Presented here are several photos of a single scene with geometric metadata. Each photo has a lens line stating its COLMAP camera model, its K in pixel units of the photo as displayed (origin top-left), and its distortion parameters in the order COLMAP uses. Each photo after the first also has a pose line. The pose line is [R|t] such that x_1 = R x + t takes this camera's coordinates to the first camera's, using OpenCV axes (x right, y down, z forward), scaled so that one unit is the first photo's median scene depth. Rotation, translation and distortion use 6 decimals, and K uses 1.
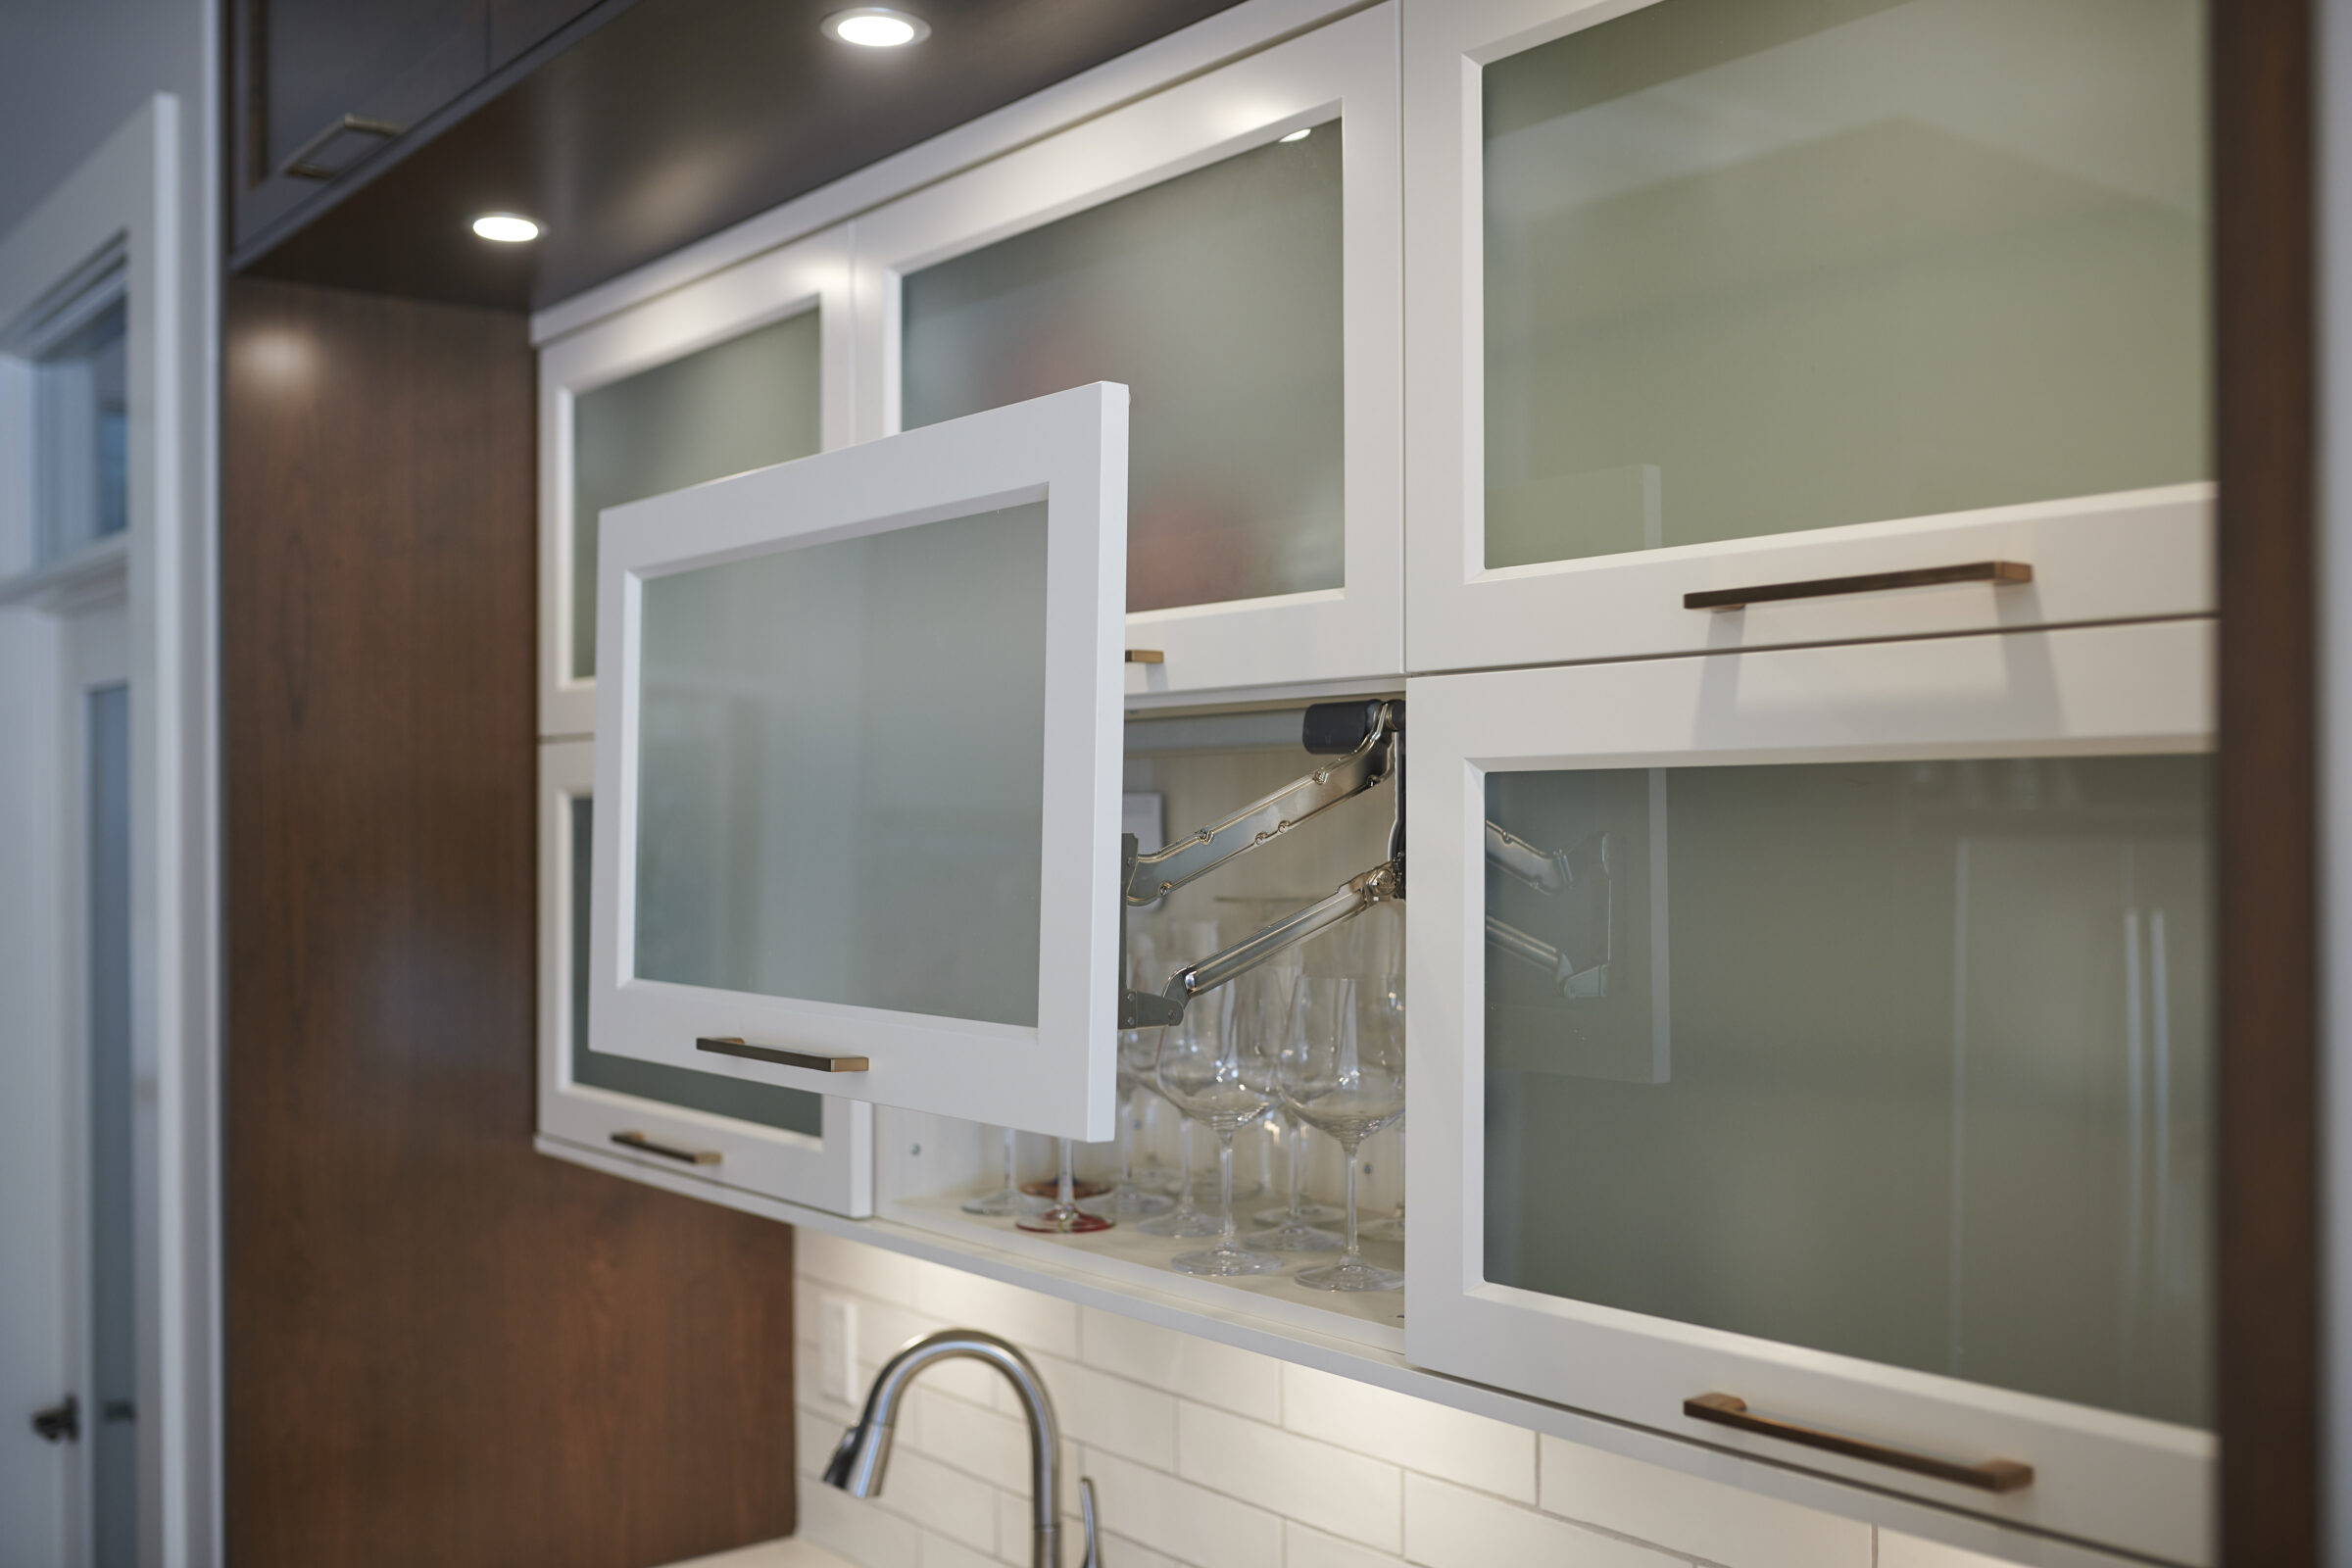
lens RADIAL K [[2264.7, 0, 1171.9], [0, 2264.7, 781.4], [0, 0, 1]] dist [-0.112221, 0.213390]
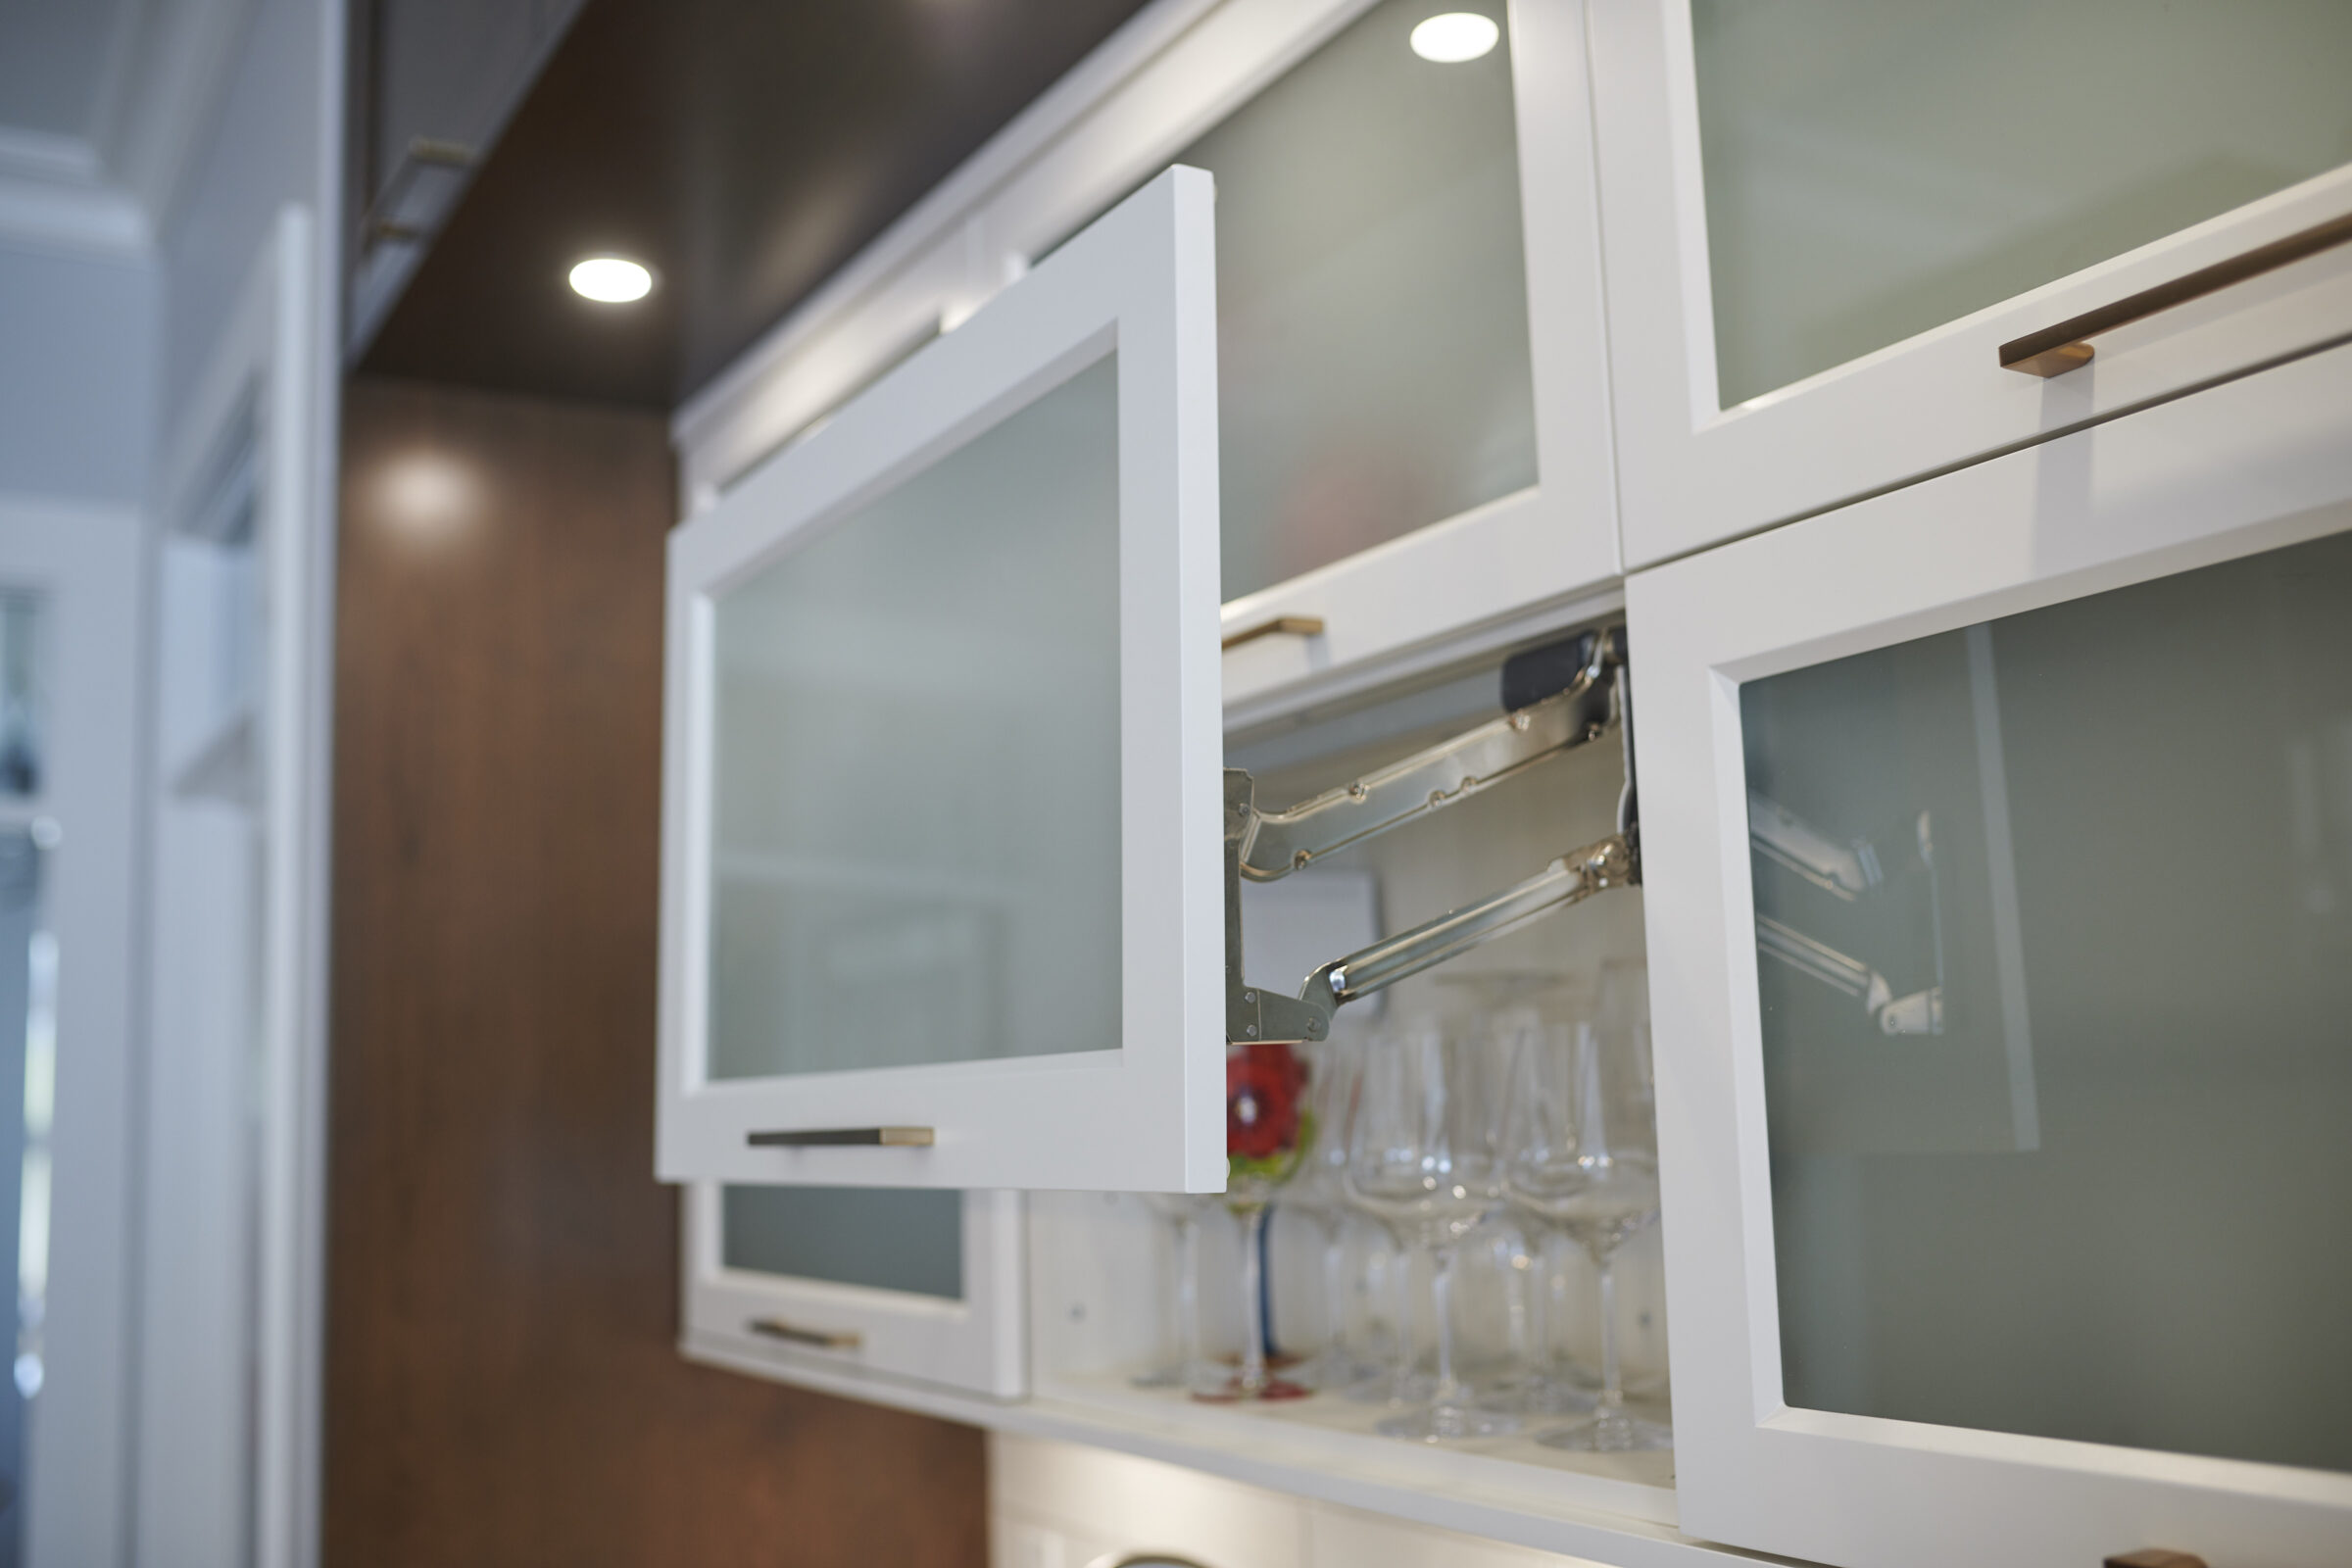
lens RADIAL K [[2264.7, 0, 1171.9], [0, 2264.7, 781.4], [0, 0, 1]] dist [-0.112221, 0.213390]
pose [[0.989538, -0.051505, -0.134766, 0.046936], [0.034079, 0.991117, -0.128554, 0.097730], [0.140190, 0.122616, 0.982503, 0.233327]]
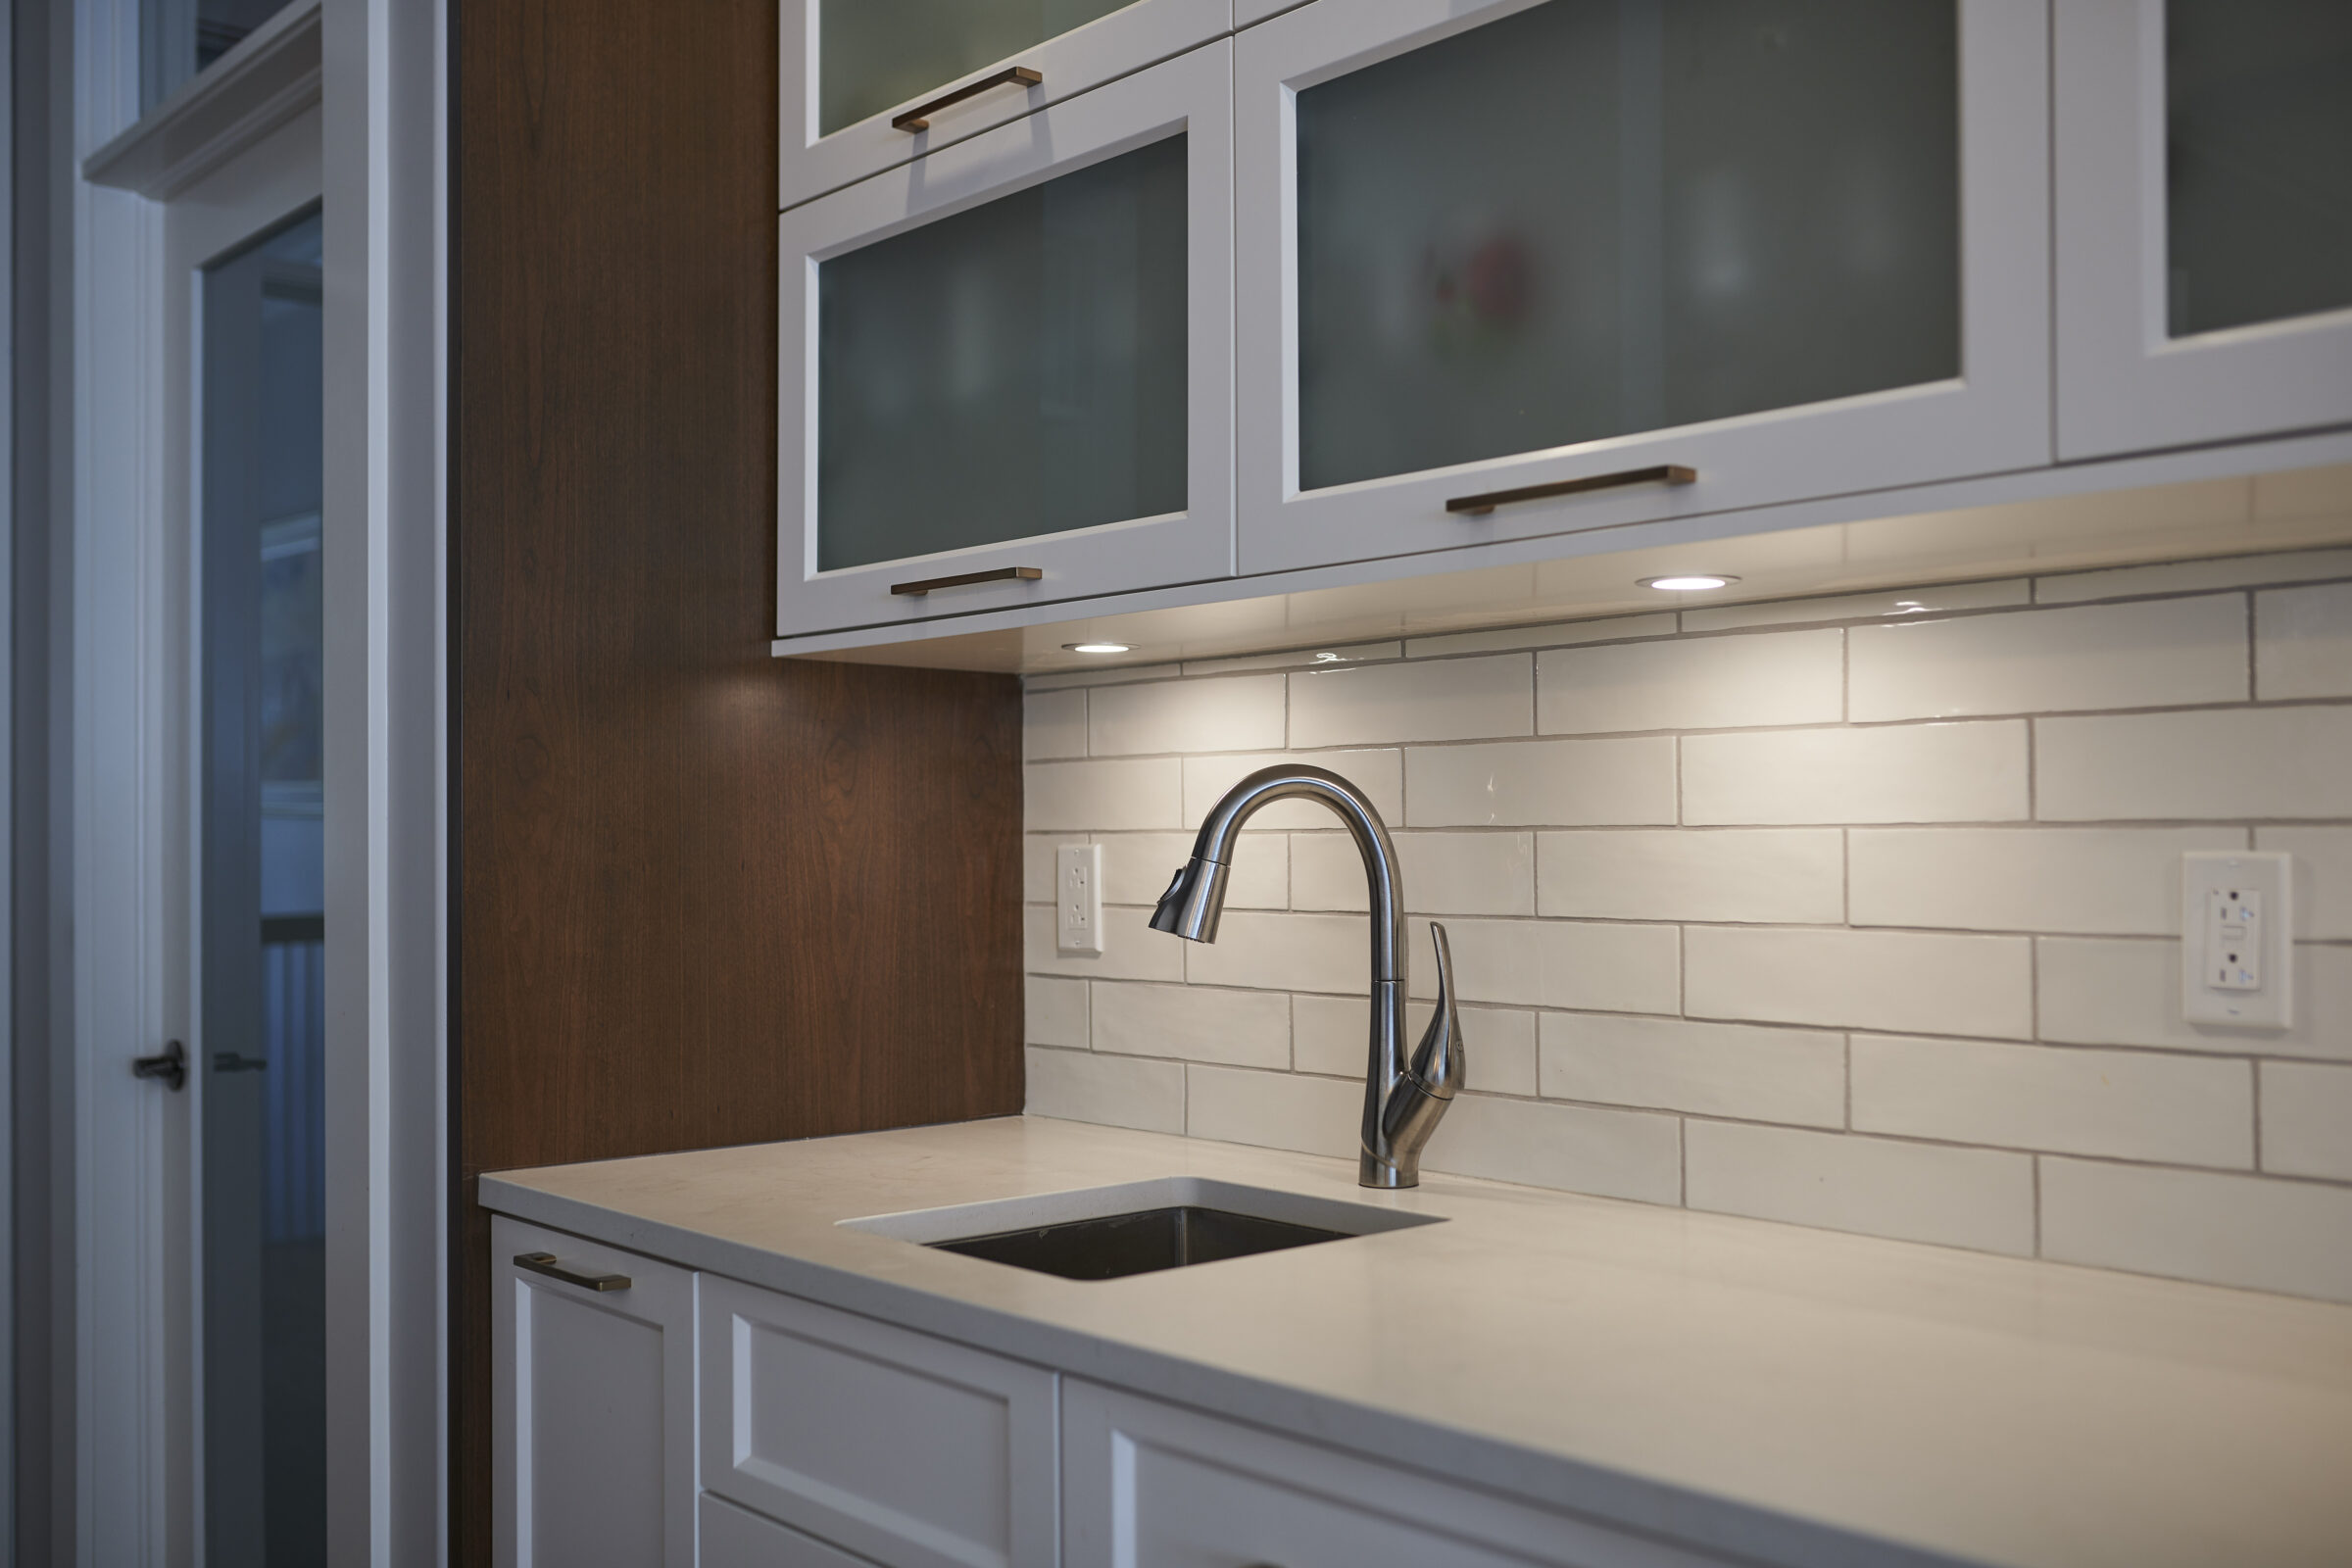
lens RADIAL K [[2263.2, 0, 1178.3], [0, 2263.2, 823.8], [0, 0, 1]] dist [-0.000573, 0.000949]
pose [[0.998347, 0.000589, 0.057472, -0.270755], [-0.000999, 0.999974, 0.007100, 0.360282], [-0.057466, -0.007145, 0.998322, 0.101216]]
